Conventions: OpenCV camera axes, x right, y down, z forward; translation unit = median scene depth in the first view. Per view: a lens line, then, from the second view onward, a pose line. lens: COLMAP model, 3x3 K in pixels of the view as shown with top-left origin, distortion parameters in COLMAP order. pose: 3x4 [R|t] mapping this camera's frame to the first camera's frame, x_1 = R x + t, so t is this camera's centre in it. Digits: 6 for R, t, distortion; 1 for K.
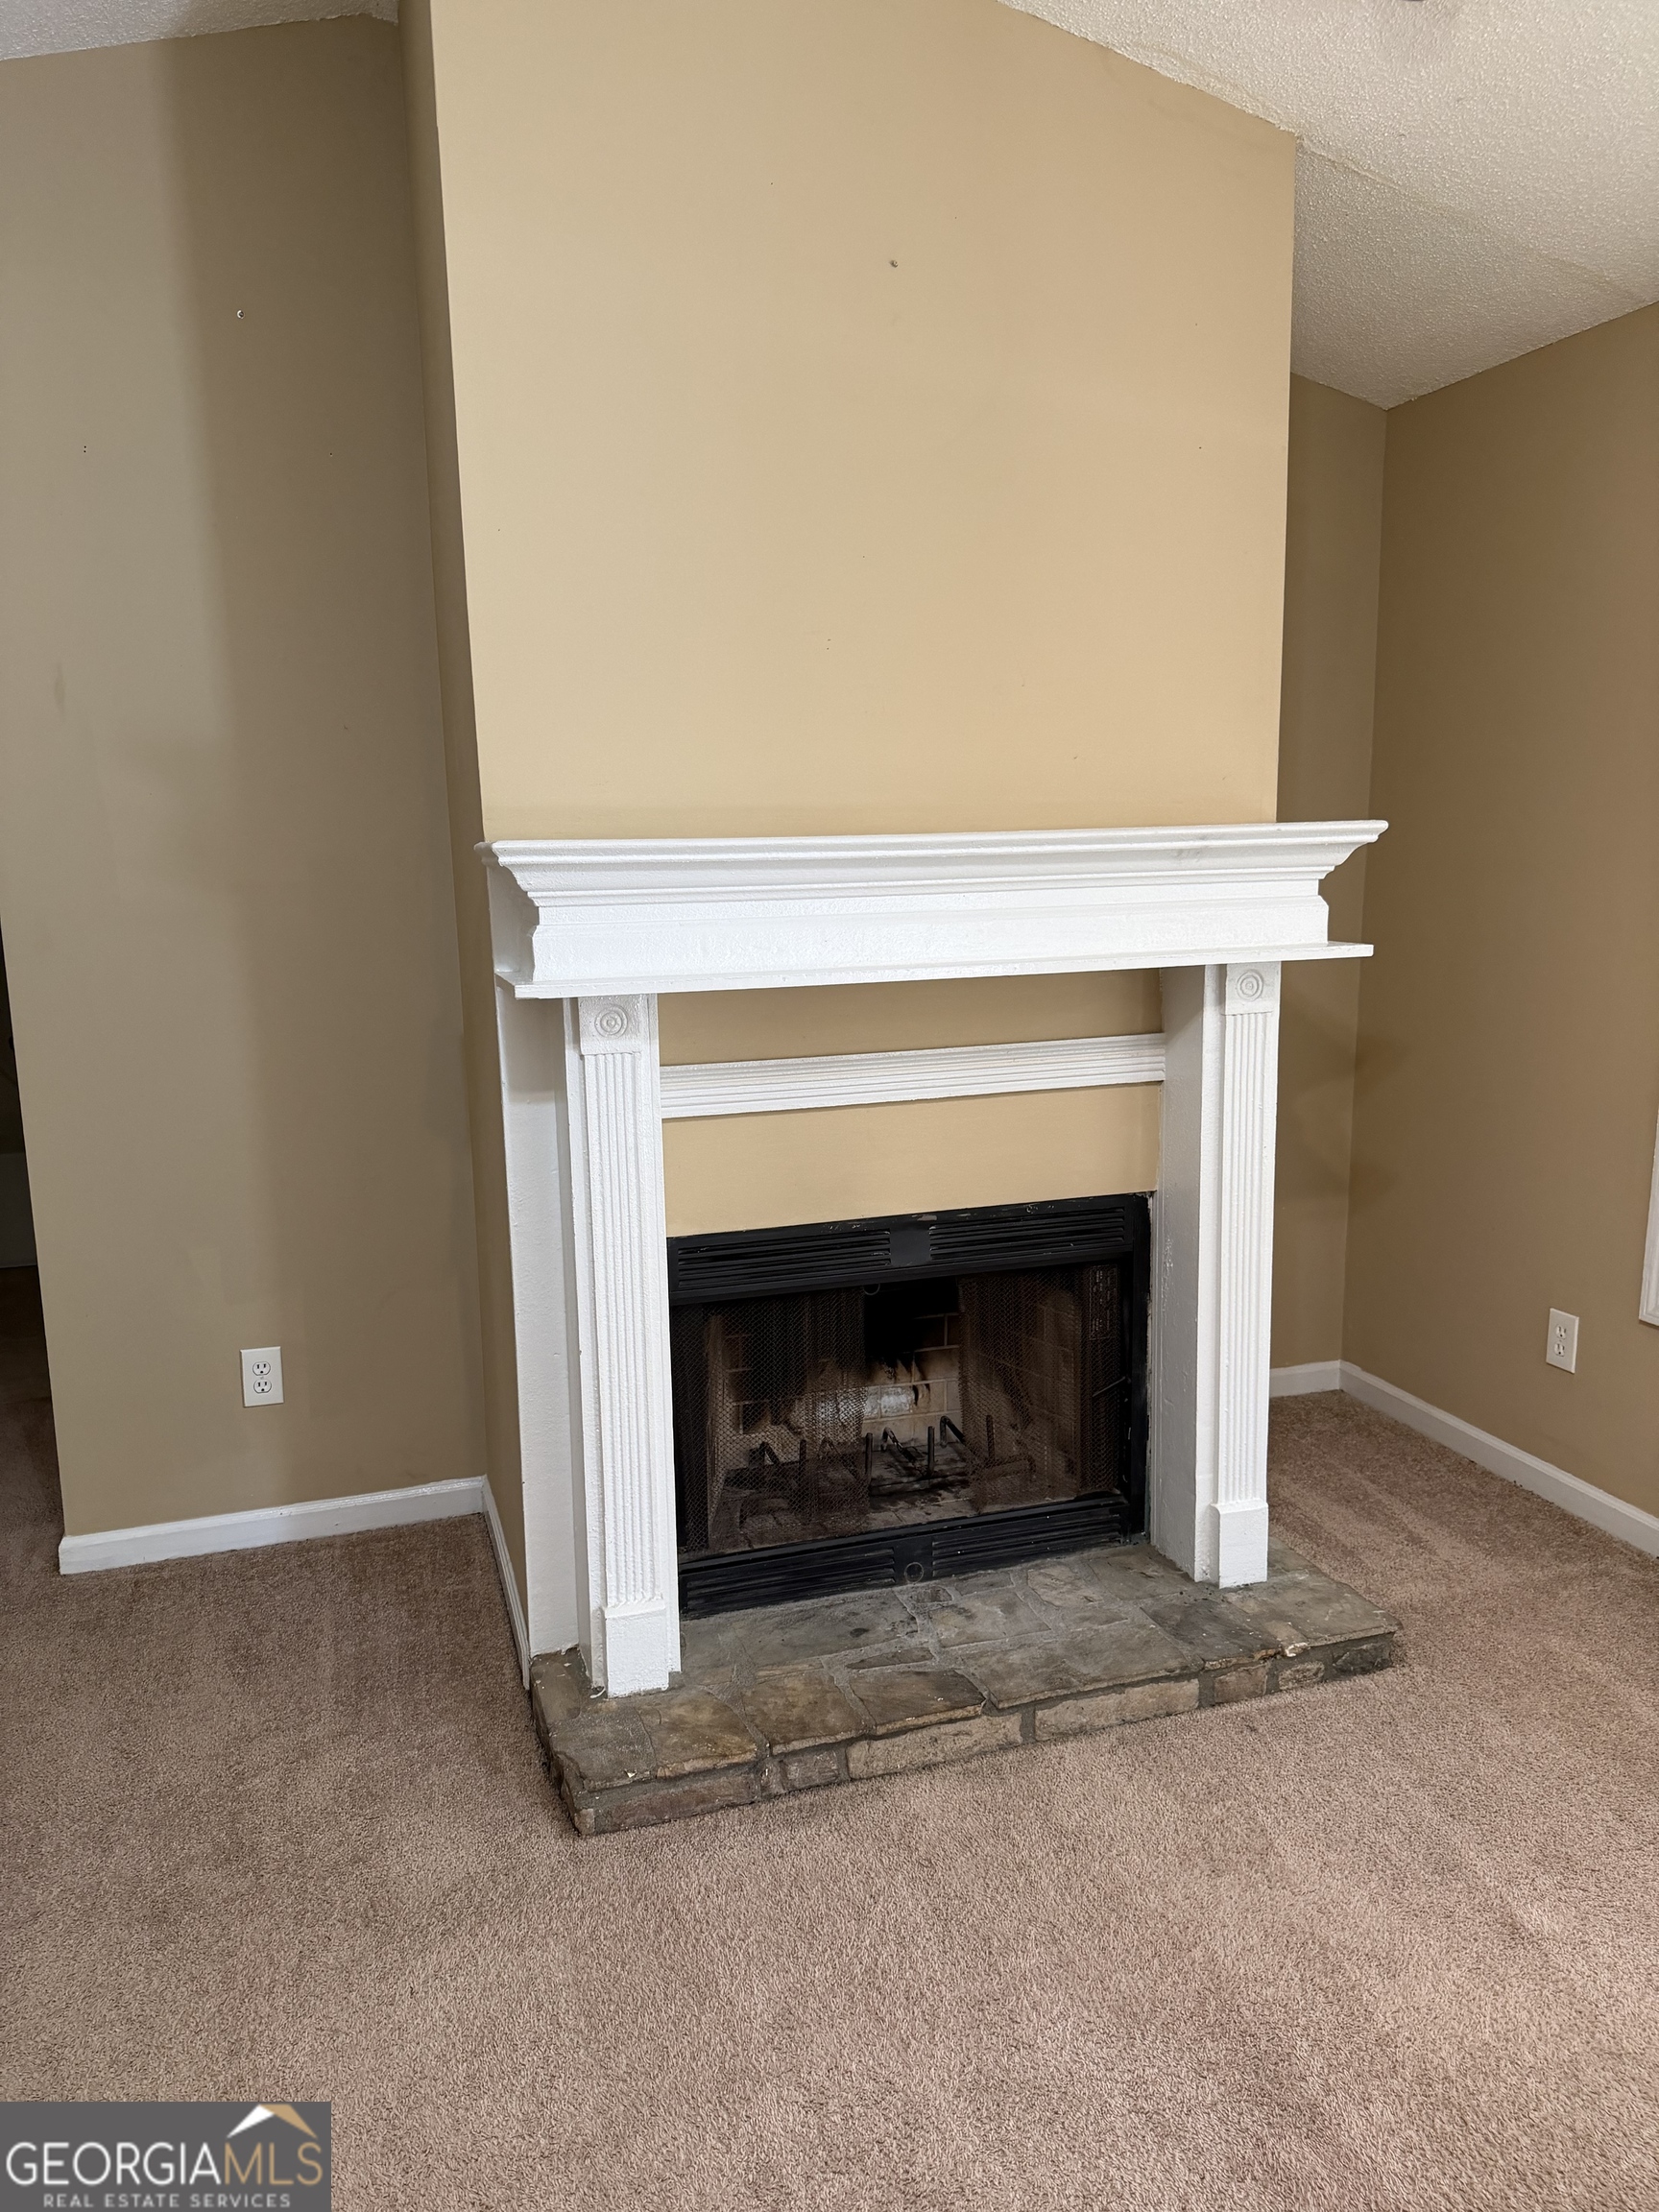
lens RADIAL K [[1558.3, 0, 835.0], [0, 1558.3, 1105.2], [0, 0, 1]] dist [0.065340, -0.084316]
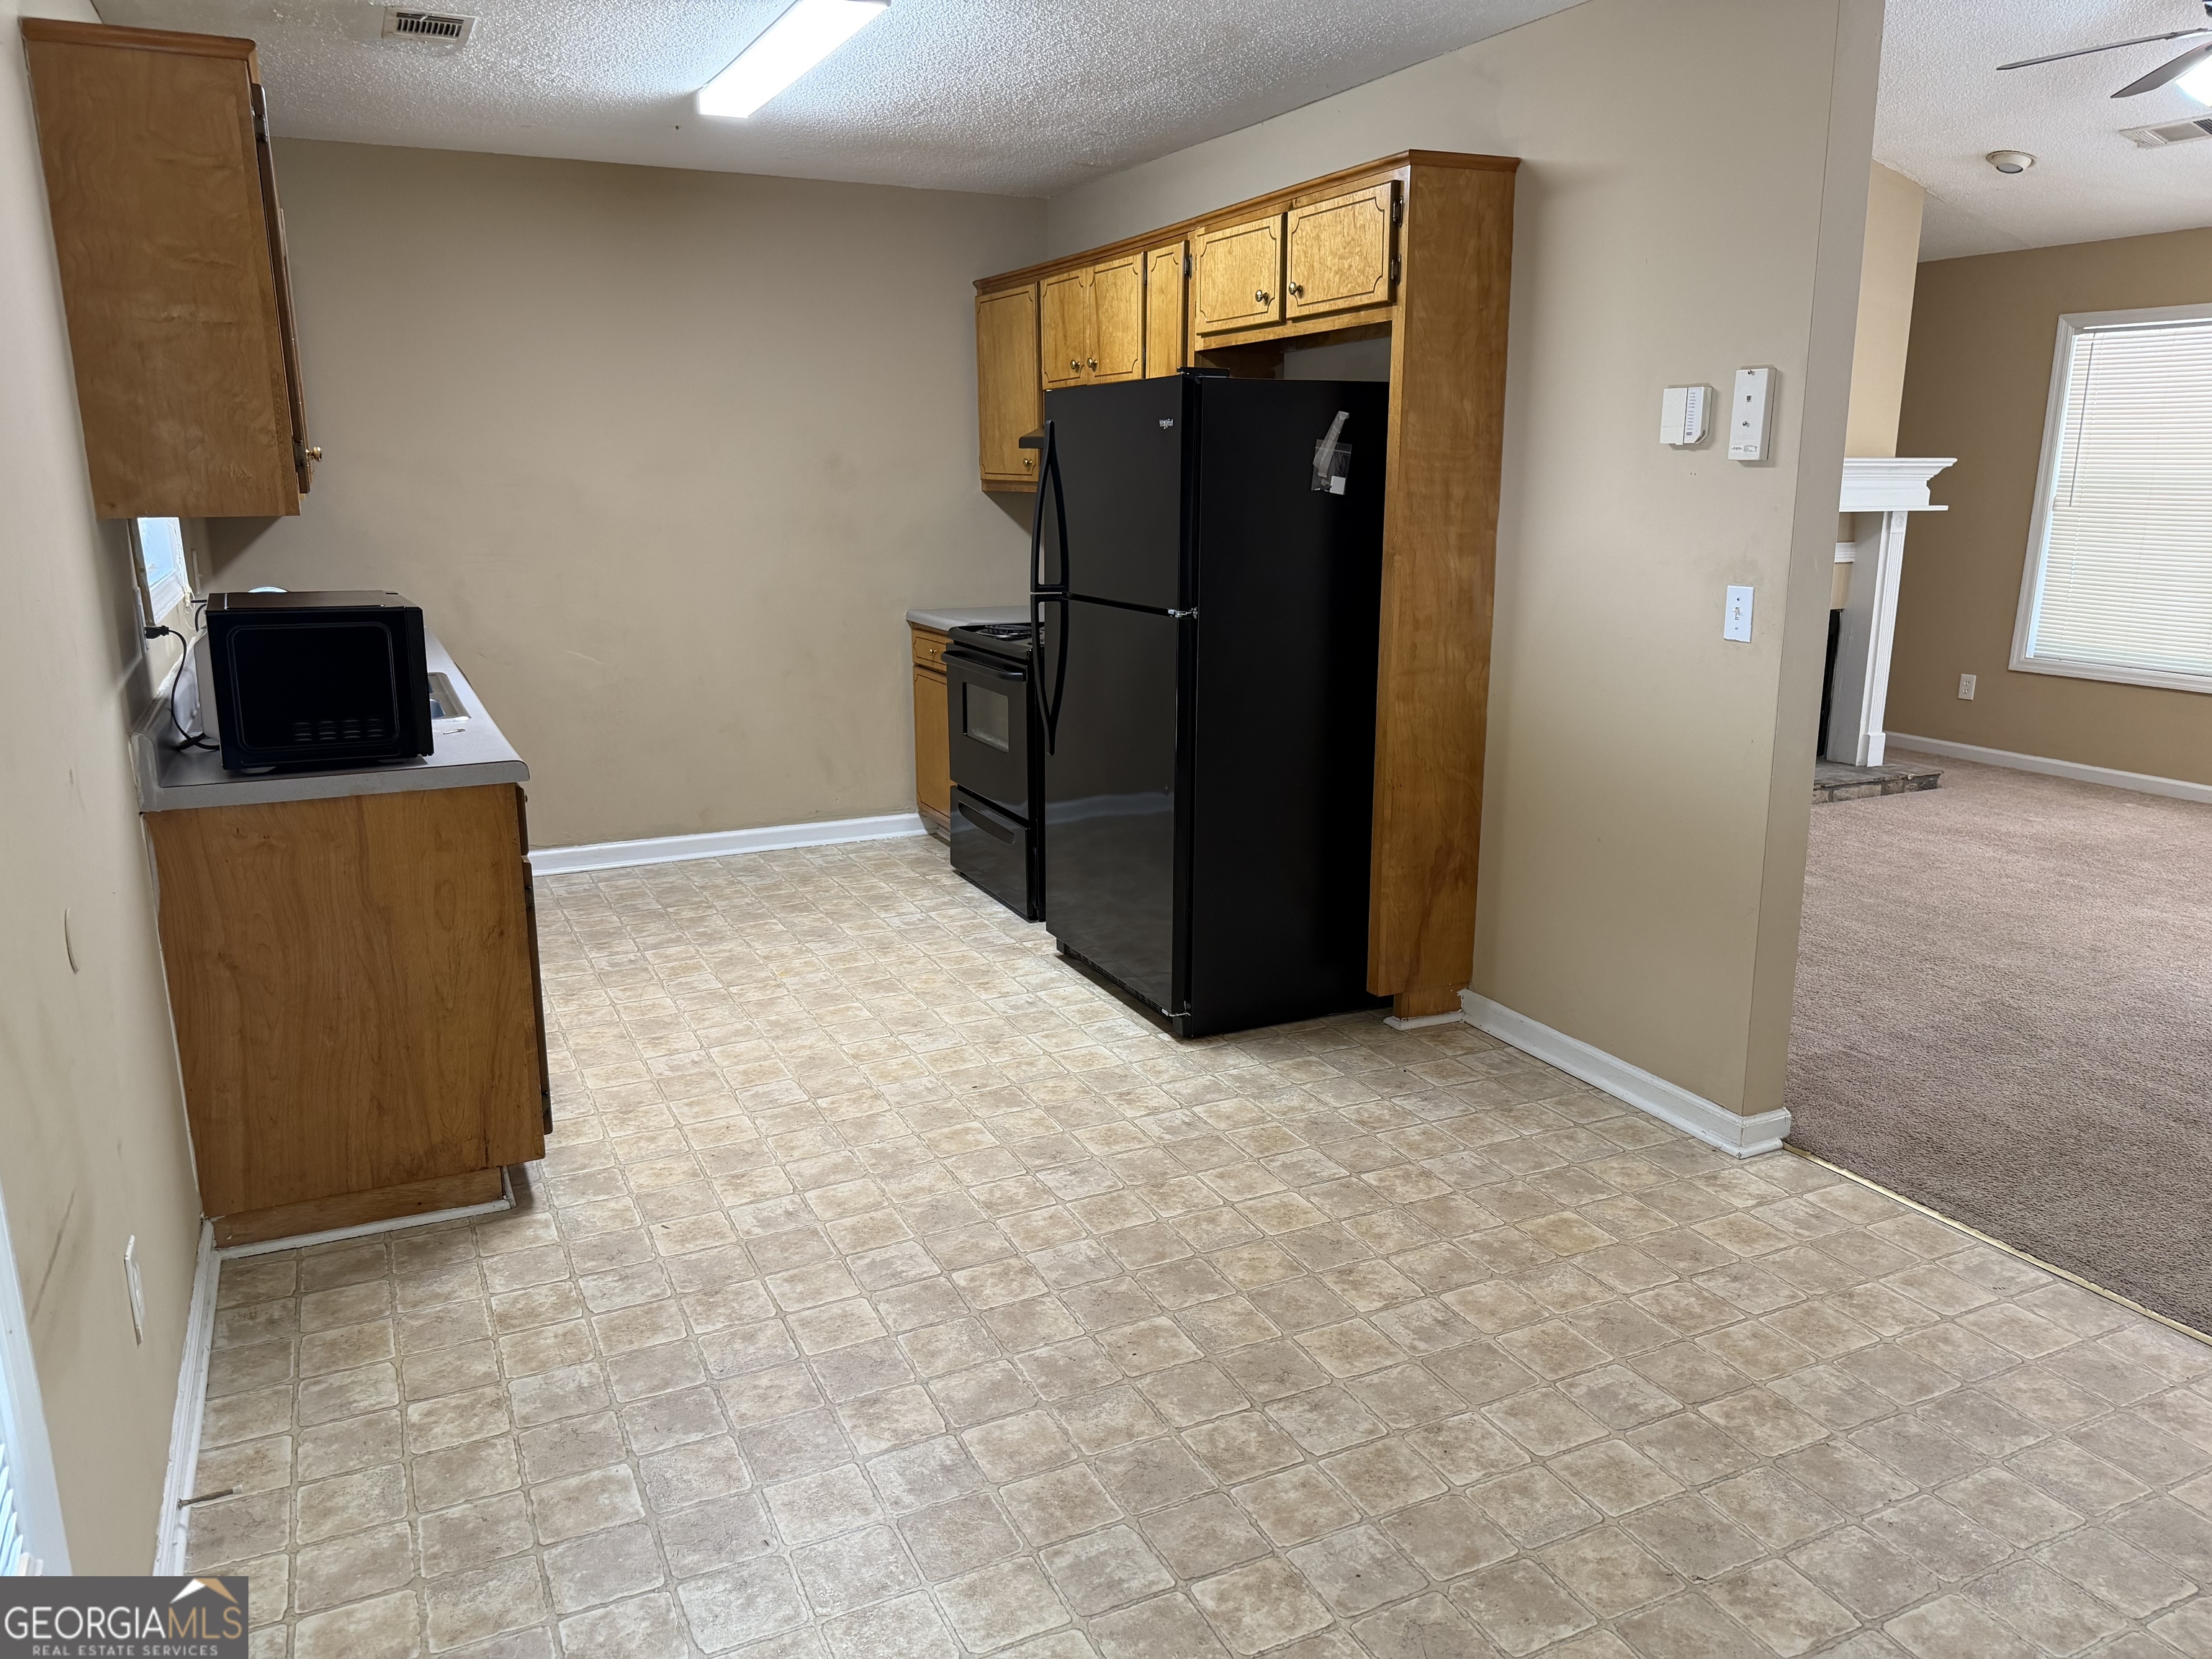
lens RADIAL K [[1558.3, 0, 1116.1], [0, 1558.3, 844.3], [0, 0, 1]] dist [0.065340, -0.084316]
pose [[0.988166, -0.011544, 0.152954, -1.430910], [0.003231, 0.998509, 0.054493, 0.312518], [-0.153355, -0.053354, 0.986730, -1.407806]]
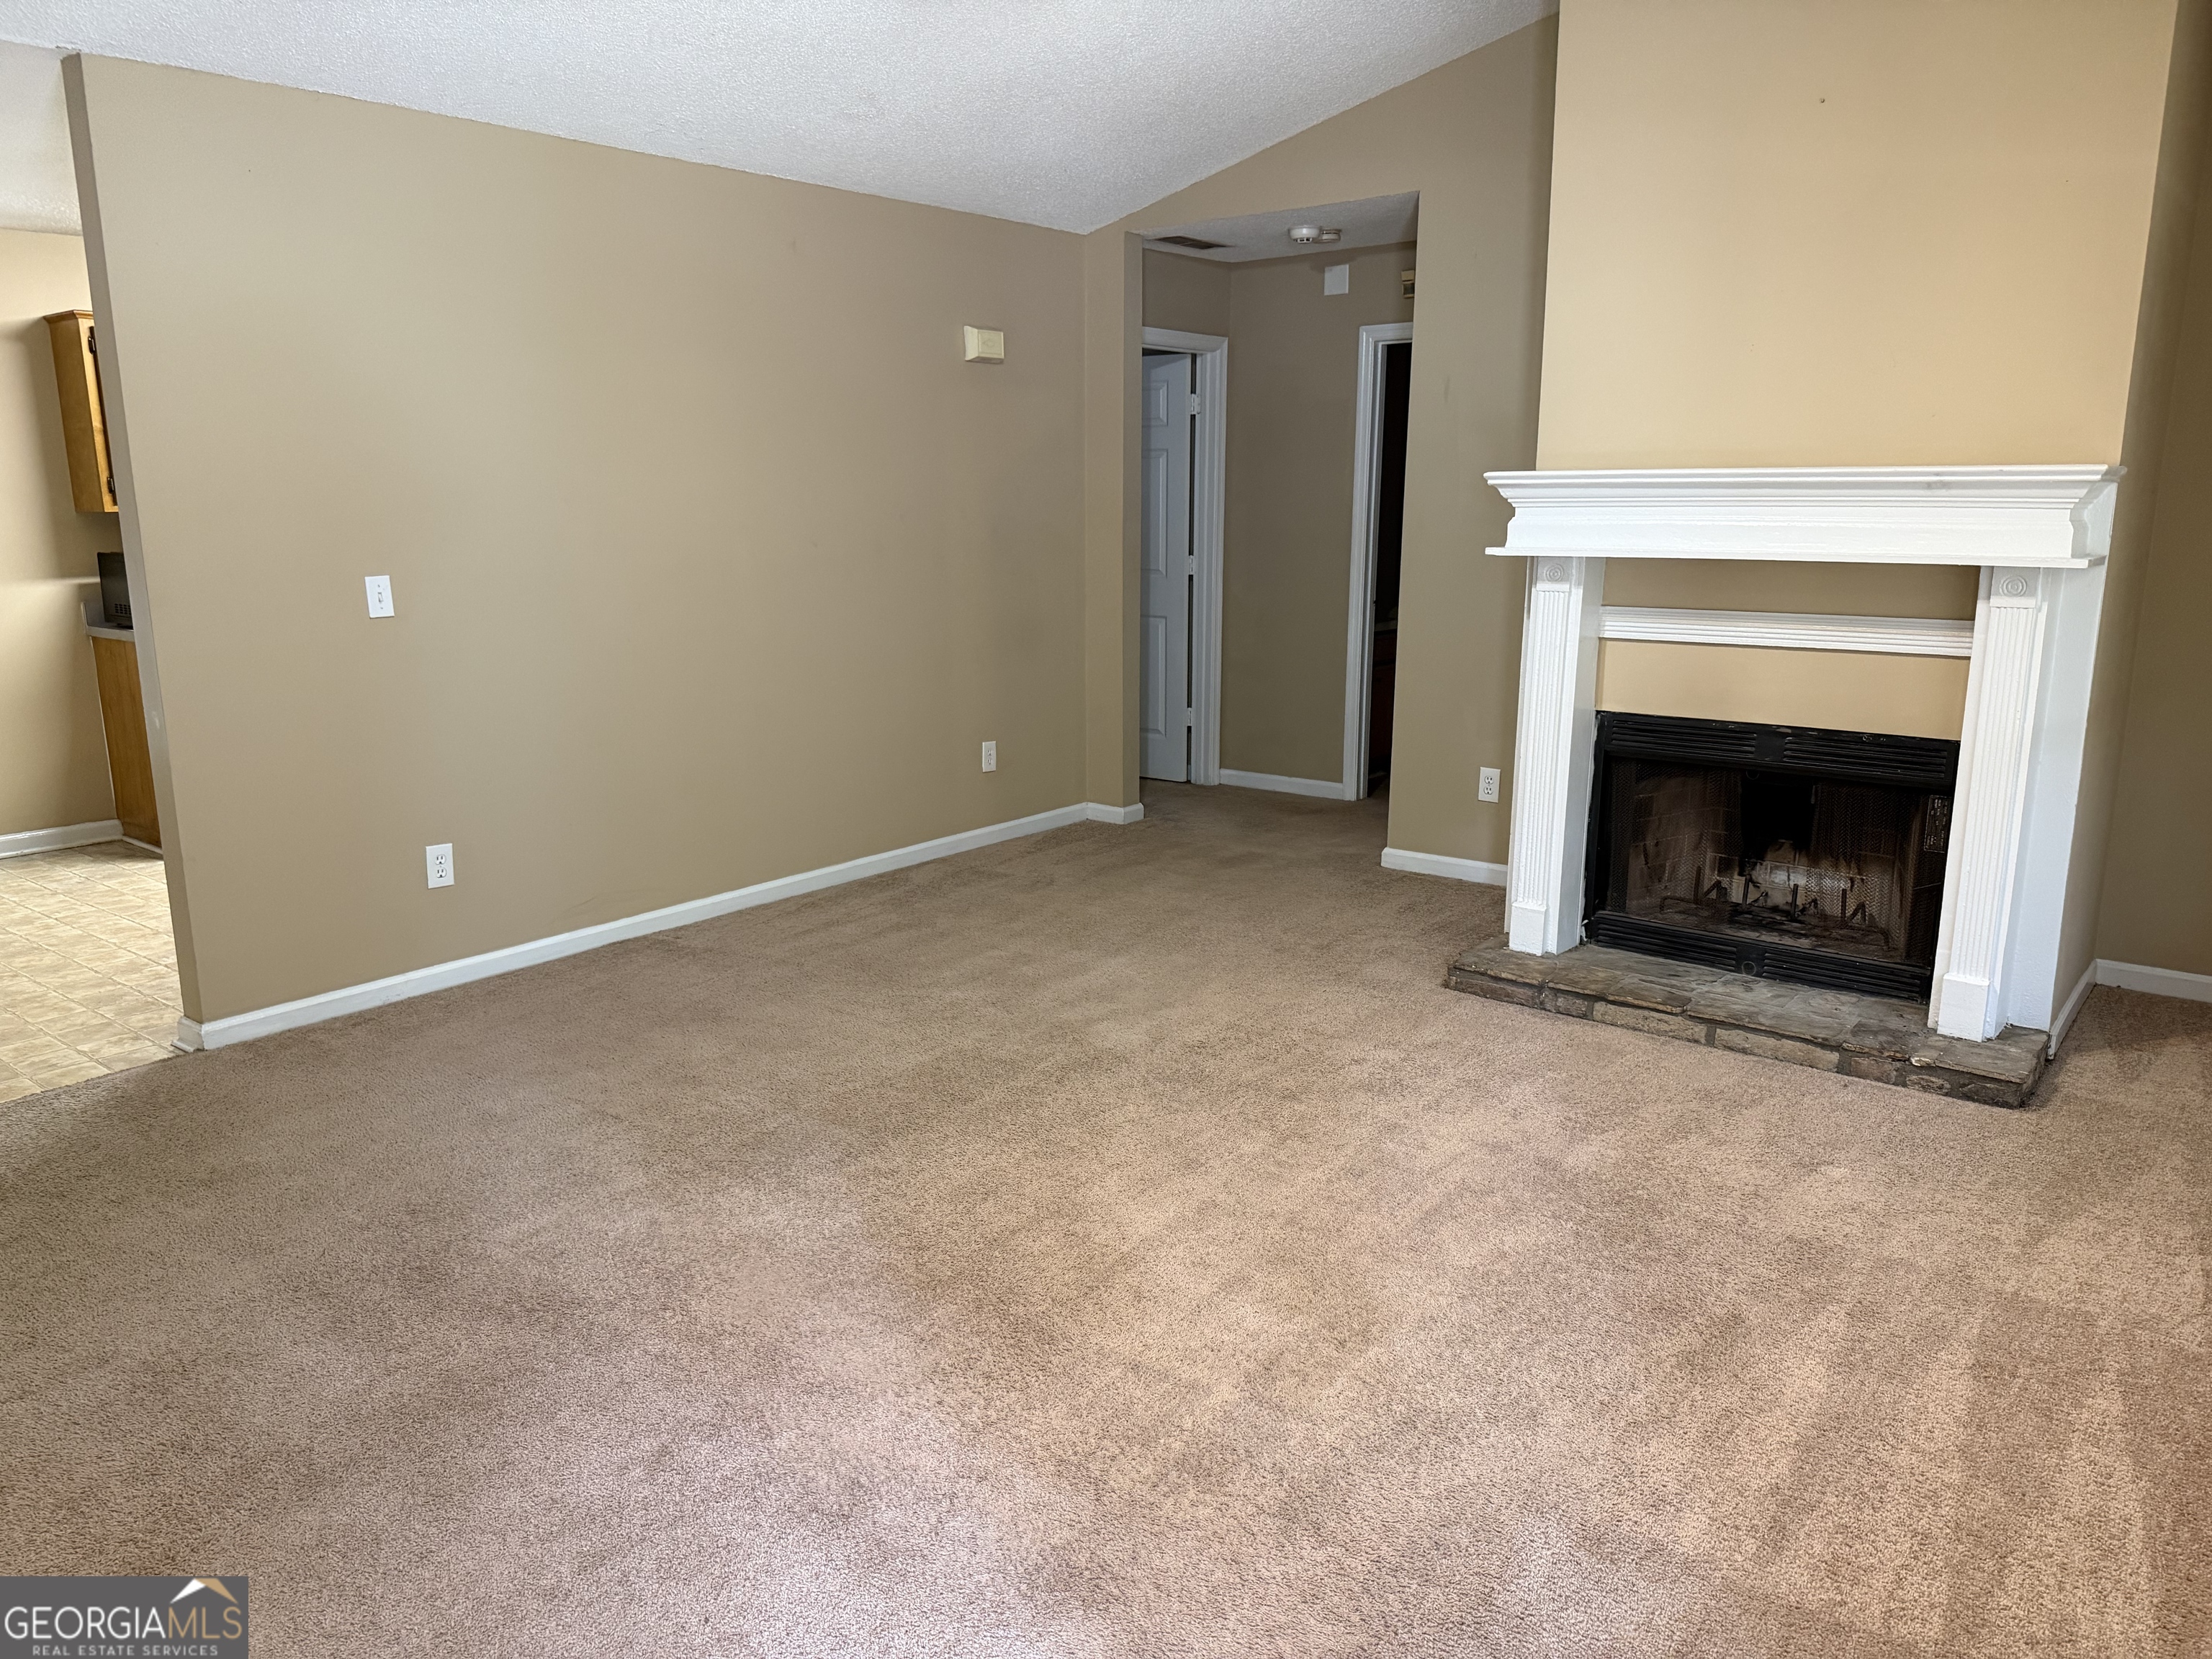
lens RADIAL K [[1558.3, 0, 1116.6], [0, 1558.3, 821.8], [0, 0, 1]] dist [0.065340, -0.084316]
pose [[0.560298, 0.190540, -0.806077, 0.978500], [-0.153429, 0.980215, 0.125056, 0.071272], [0.813957, 0.053607, 0.578446, -0.404317]]
